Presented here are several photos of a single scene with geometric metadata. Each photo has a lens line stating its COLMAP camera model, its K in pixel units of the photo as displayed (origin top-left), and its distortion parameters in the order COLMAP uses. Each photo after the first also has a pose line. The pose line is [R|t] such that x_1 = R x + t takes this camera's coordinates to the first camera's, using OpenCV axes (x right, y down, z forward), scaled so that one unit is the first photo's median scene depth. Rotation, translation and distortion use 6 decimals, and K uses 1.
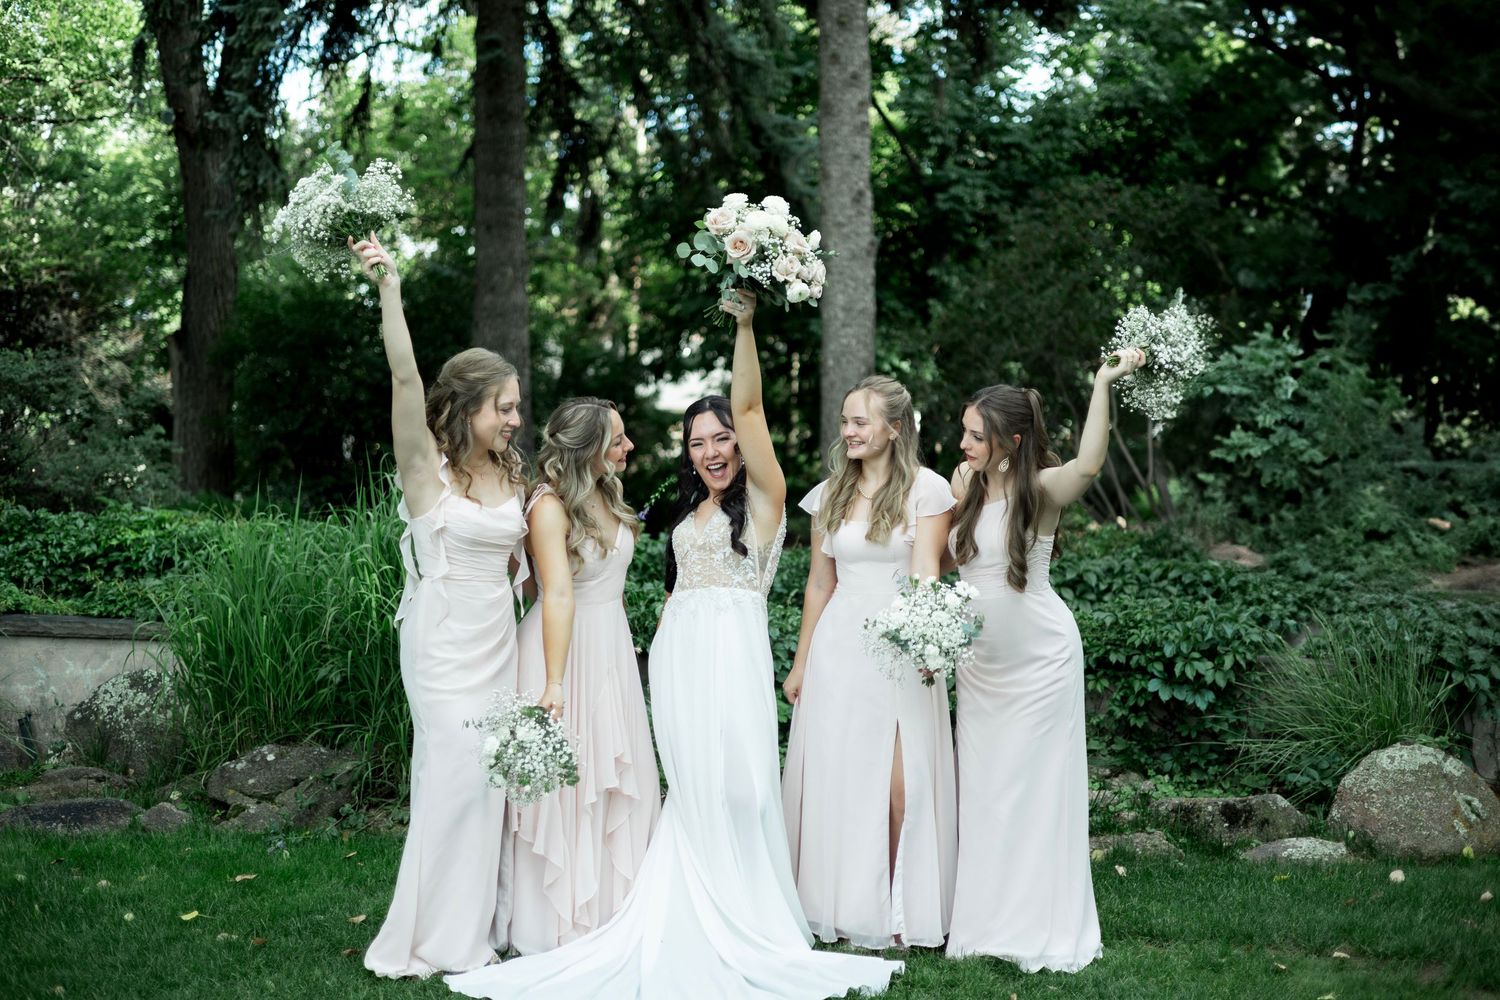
lens RADIAL K [[2108.3, 0, 773.7], [0, 2108.3, 488.6], [0, 0, 1]] dist [0.009562, 0.013290]
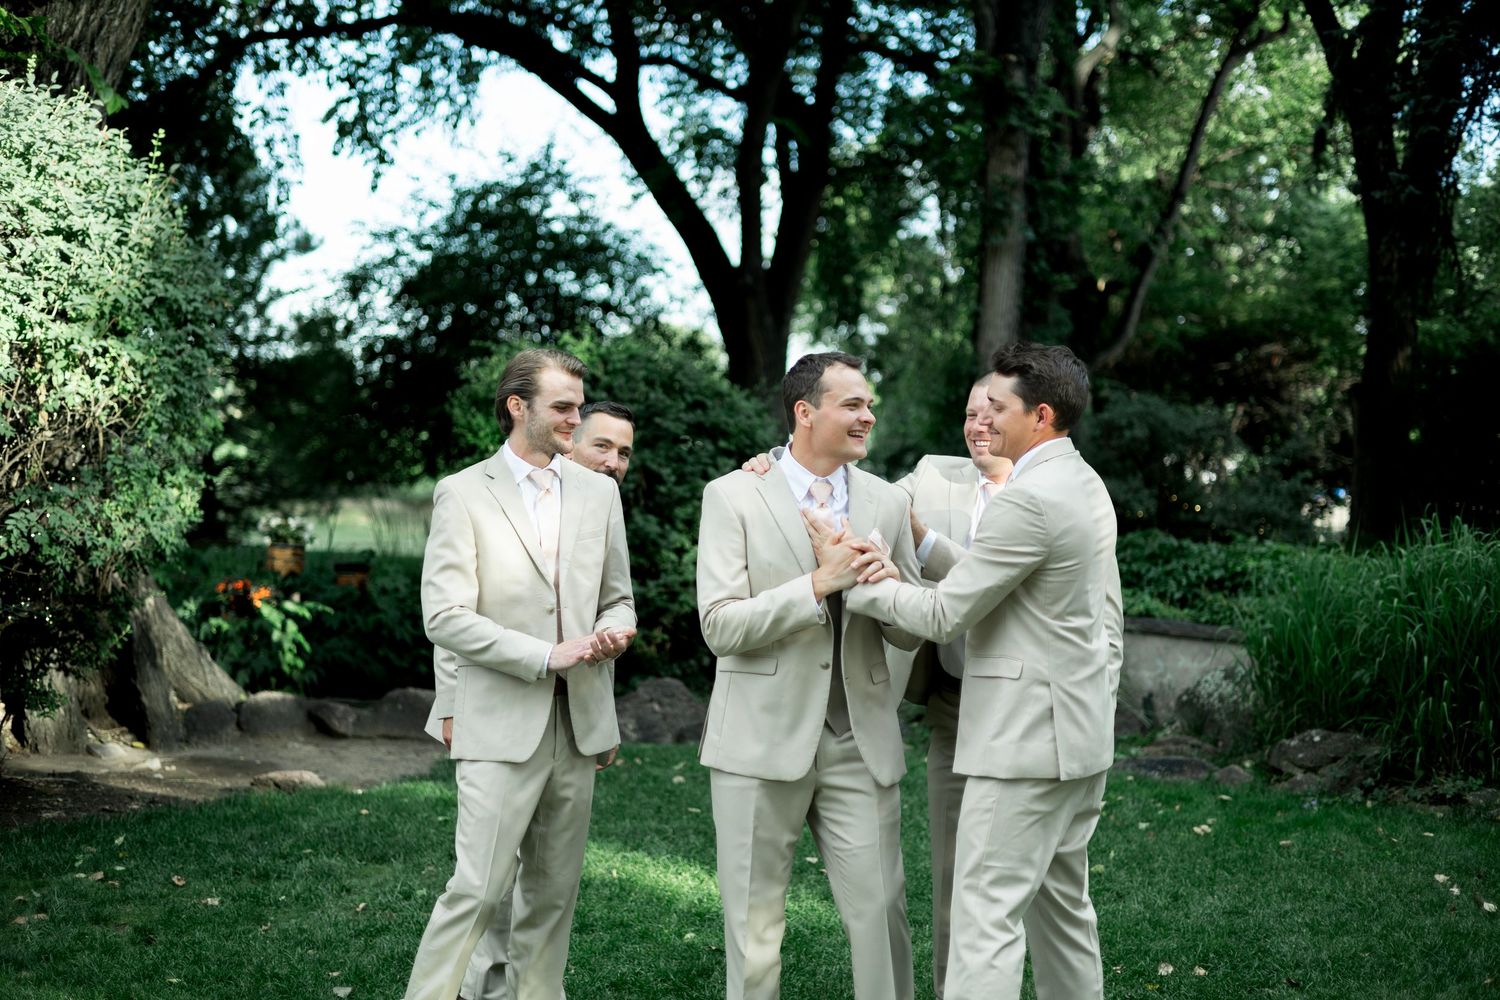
lens RADIAL K [[2129.8, 0, 750.0], [0, 2129.8, 500.0], [0, 0, 1]] dist [0.010825, 0.059747]
pose [[0.837694, 0.032412, -0.545177, 0.121766], [-0.040772, 0.999163, -0.003246, 0.001299], [0.544616, 0.024948, 0.838314, -0.189761]]
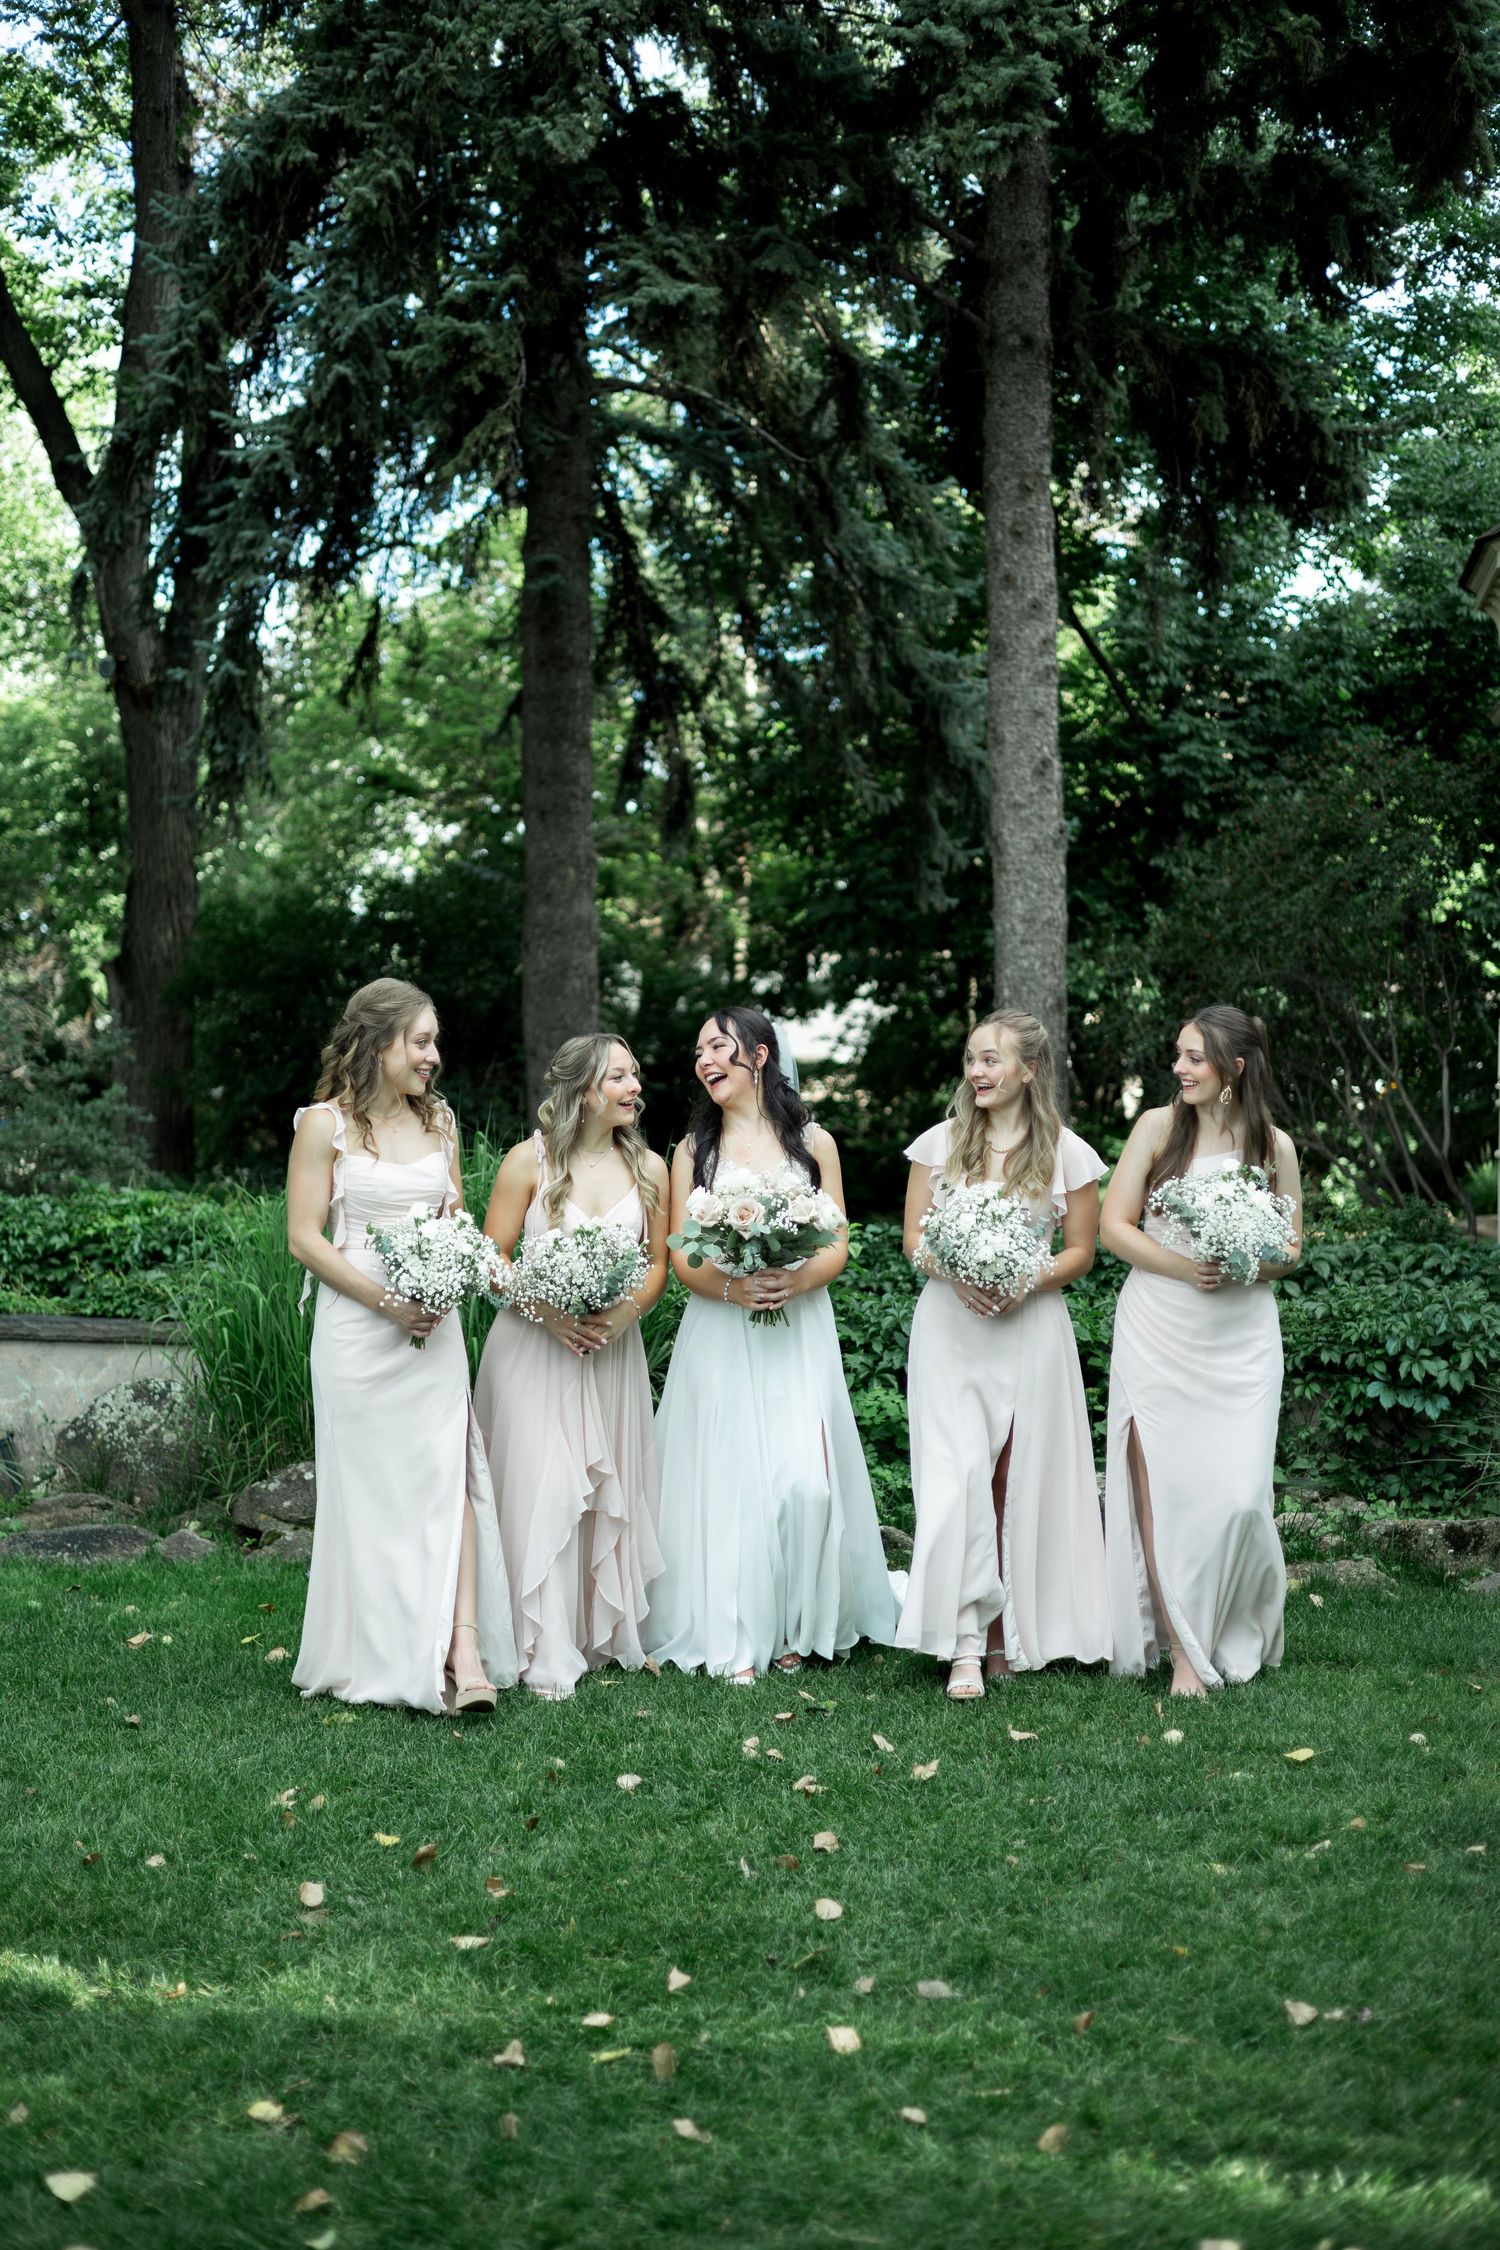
lens RADIAL K [[3162.4, 0, 750.0], [0, 3162.4, 1125.0], [0, 0, 1]] dist [0.009562, 0.013290]
pose [[0.997847, -0.009023, -0.064955, 0.014637], [0.007961, 0.999831, -0.016579, 0.006852], [0.065094, 0.016026, 0.997750, -0.178200]]
